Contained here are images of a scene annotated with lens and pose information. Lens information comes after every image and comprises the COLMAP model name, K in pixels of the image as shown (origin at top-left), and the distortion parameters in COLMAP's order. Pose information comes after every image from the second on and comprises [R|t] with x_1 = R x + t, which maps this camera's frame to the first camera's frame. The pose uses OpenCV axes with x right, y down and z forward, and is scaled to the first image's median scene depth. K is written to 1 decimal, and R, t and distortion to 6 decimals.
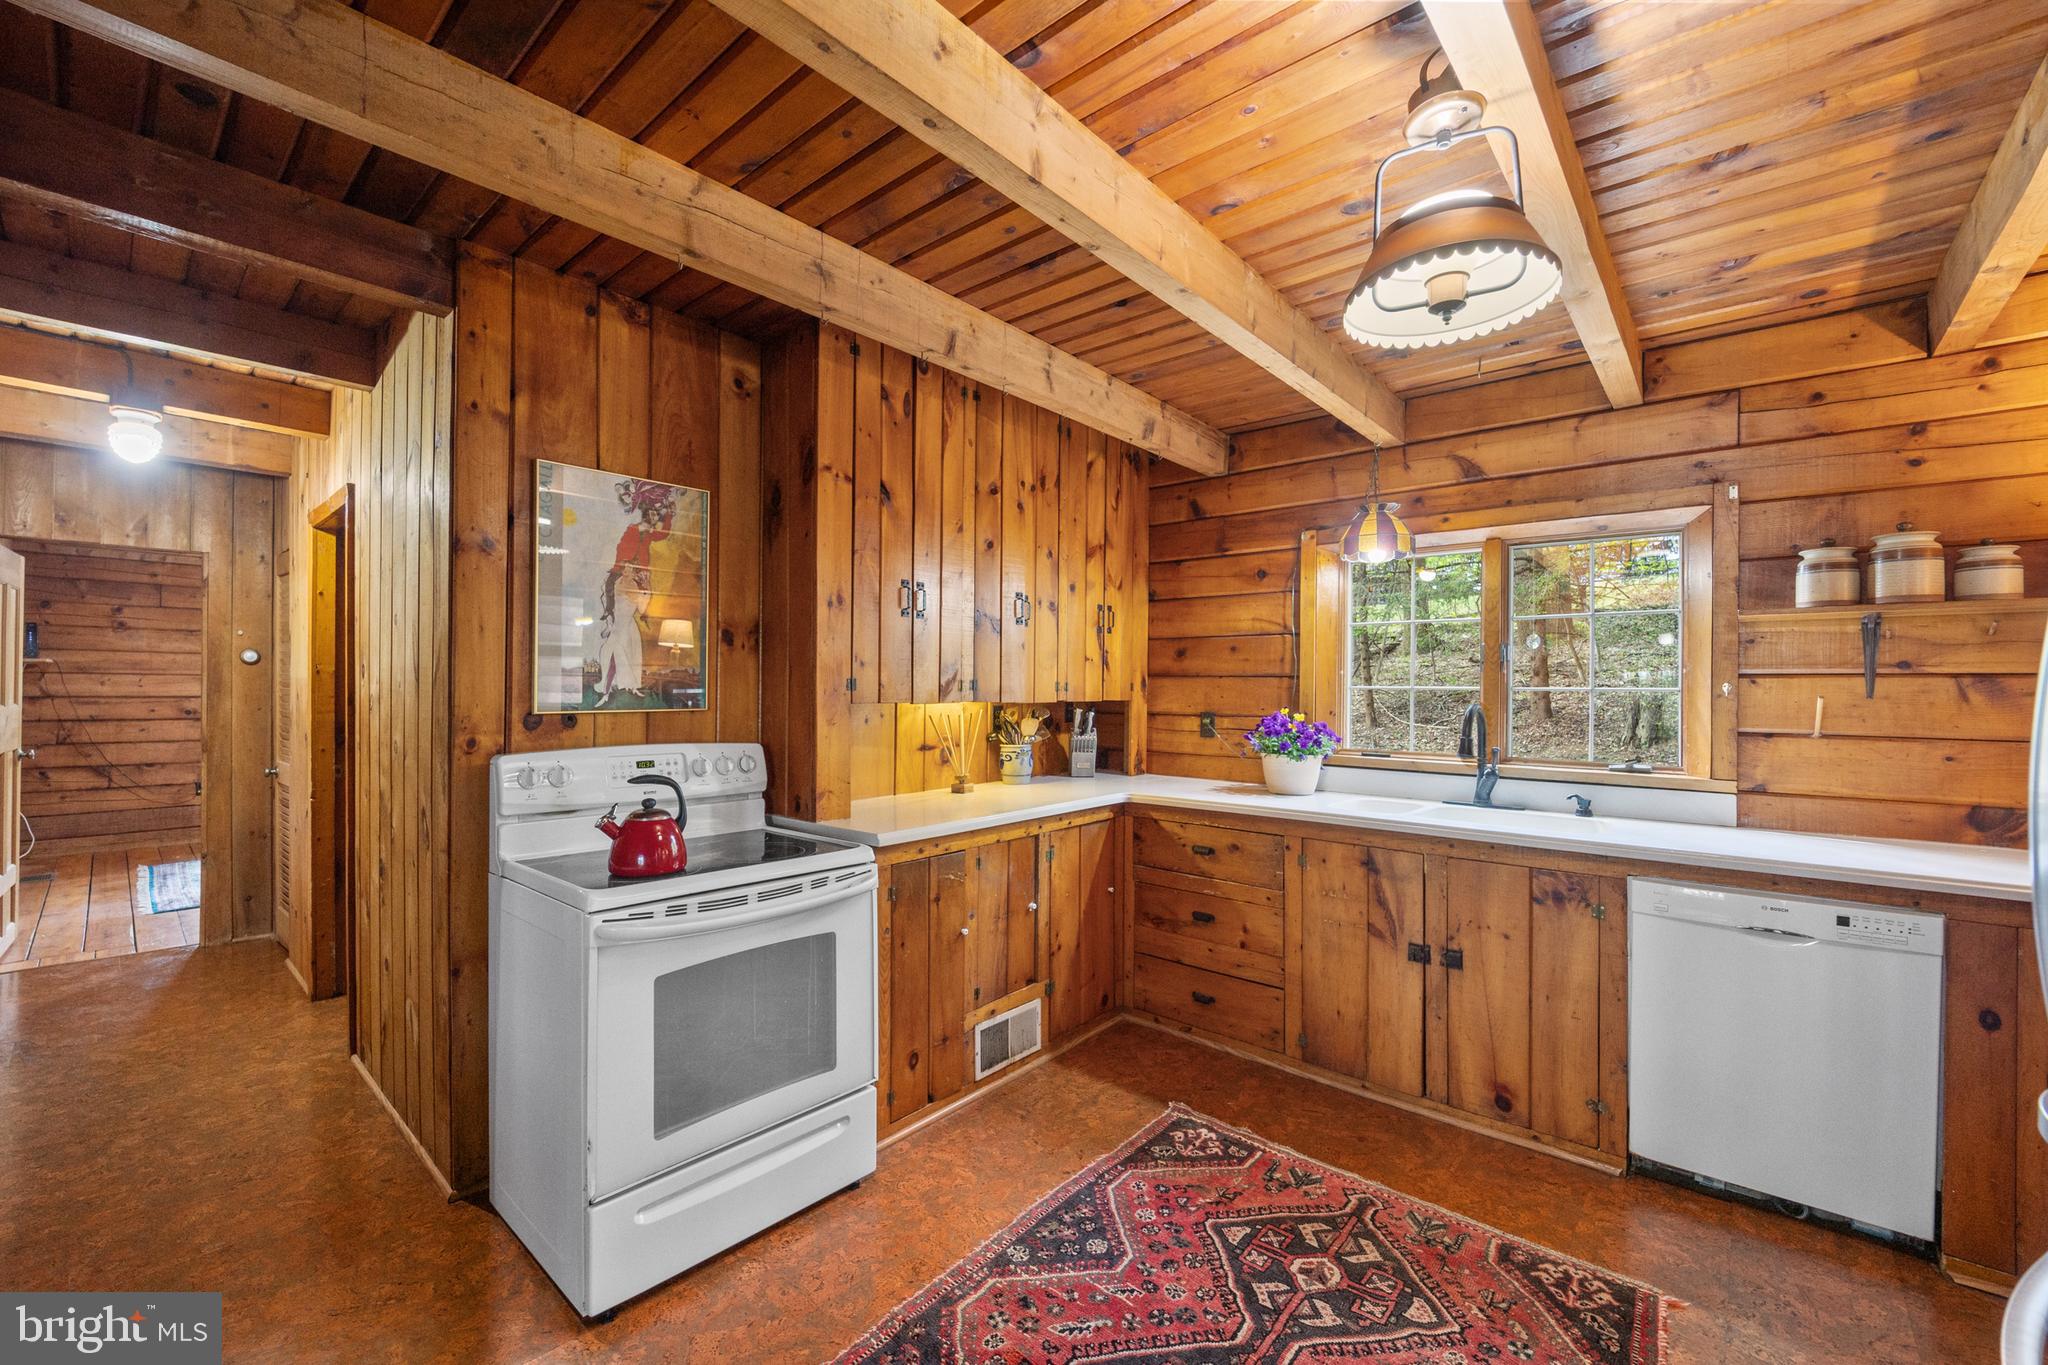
lens RADIAL K [[838.4, 0, 1018.5], [0, 838.4, 680.2], [0, 0, 1]] dist [-0.004520, 0.000059]
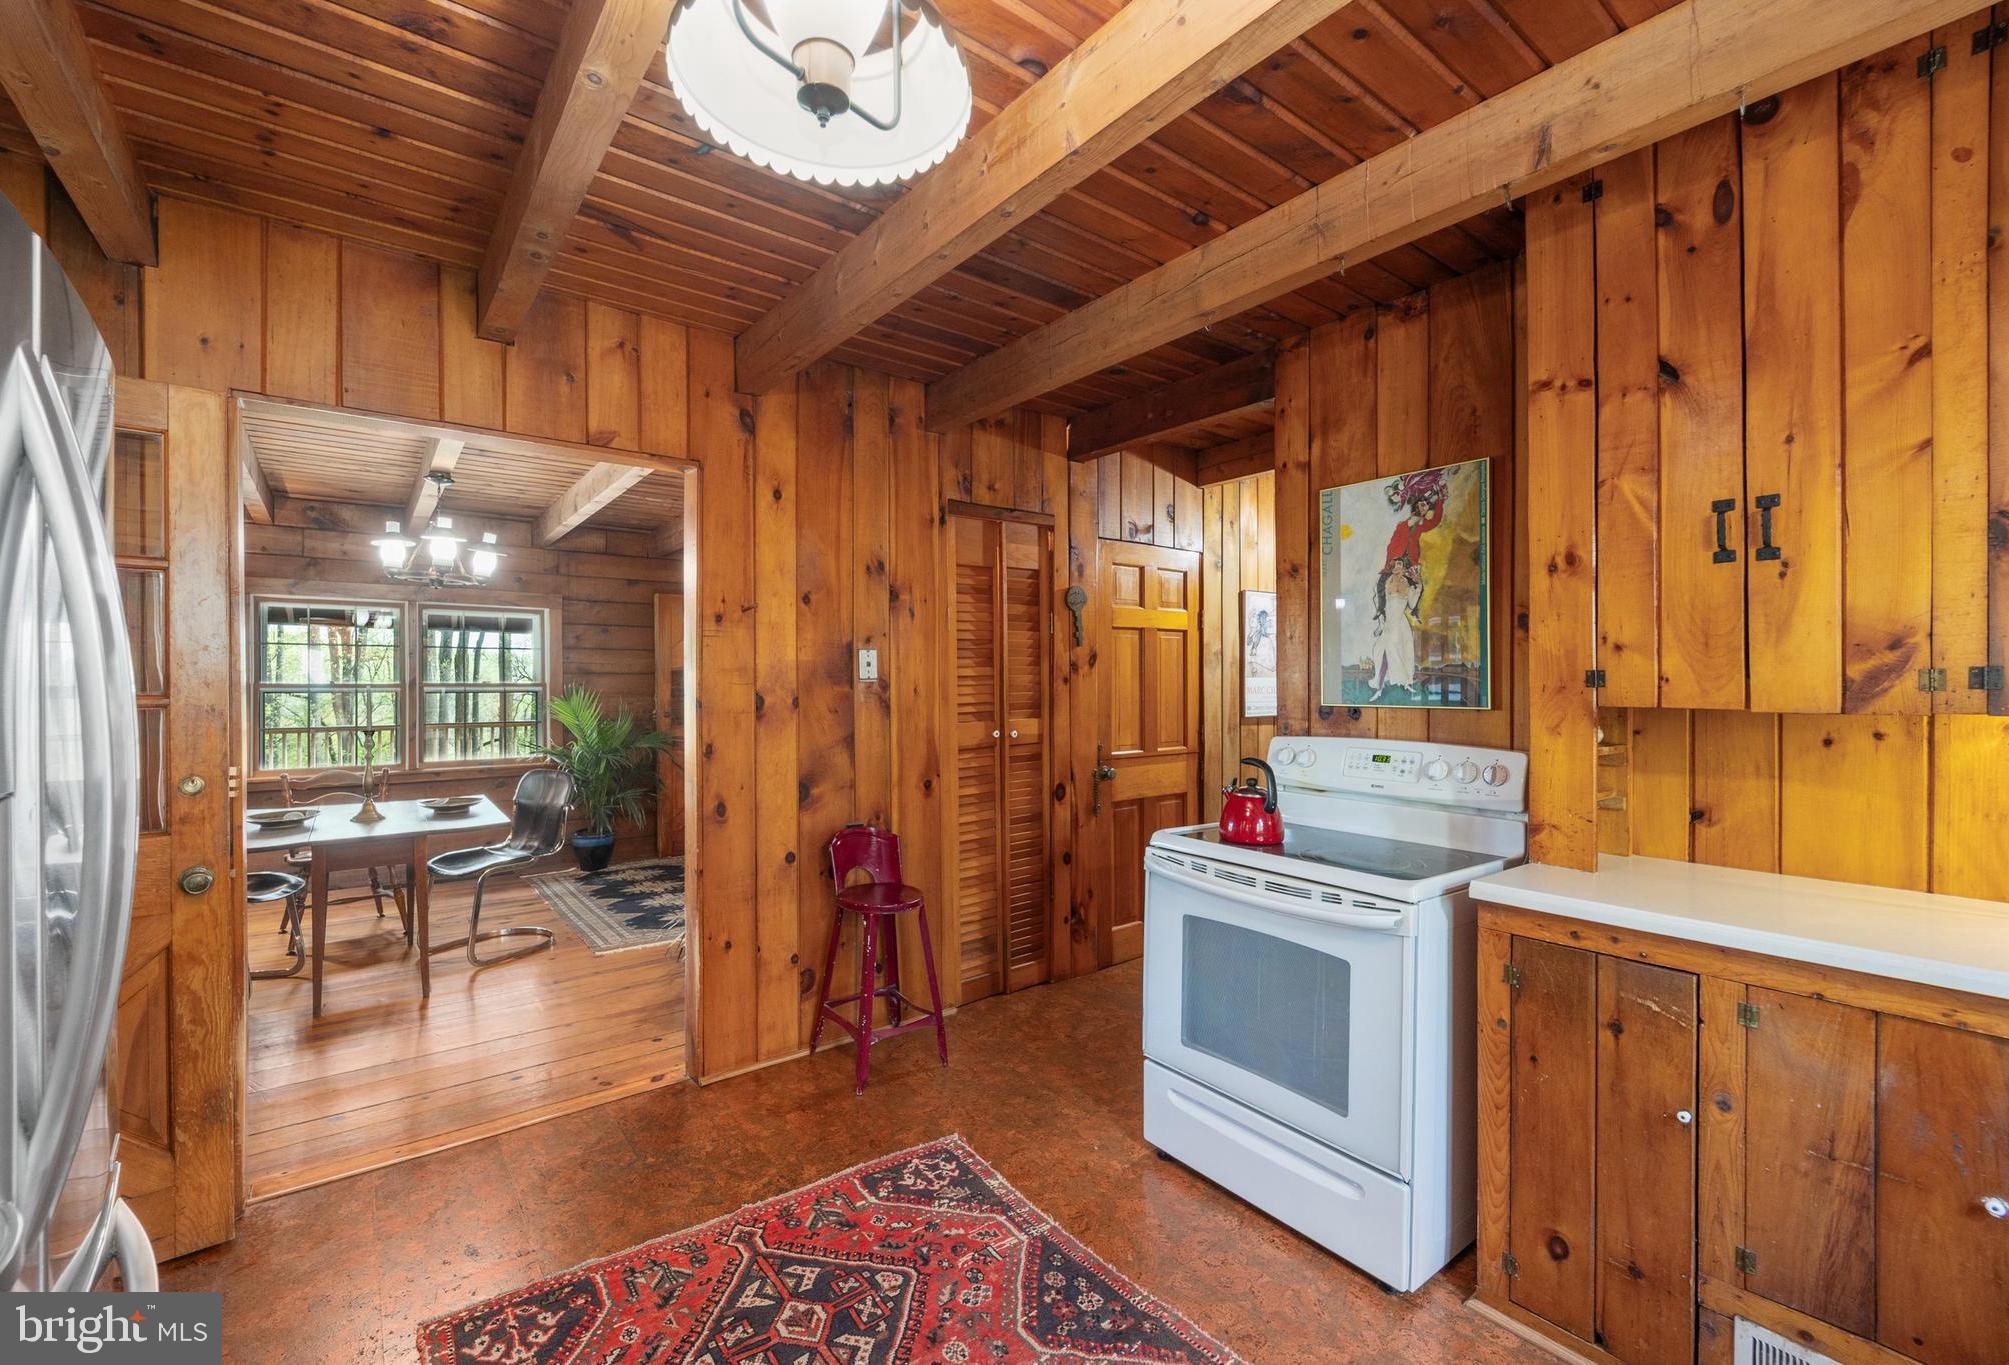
lens RADIAL K [[854.9, 0, 1003.3], [0, 854.9, 677.8], [0, 0, 1]] dist [-0.003421, -0.000148]
pose [[-0.190822, -0.008861, -0.981585, 0.644809], [0.002339, 0.999952, -0.009481, 0.011147], [0.981622, -0.004105, -0.190792, 0.729270]]
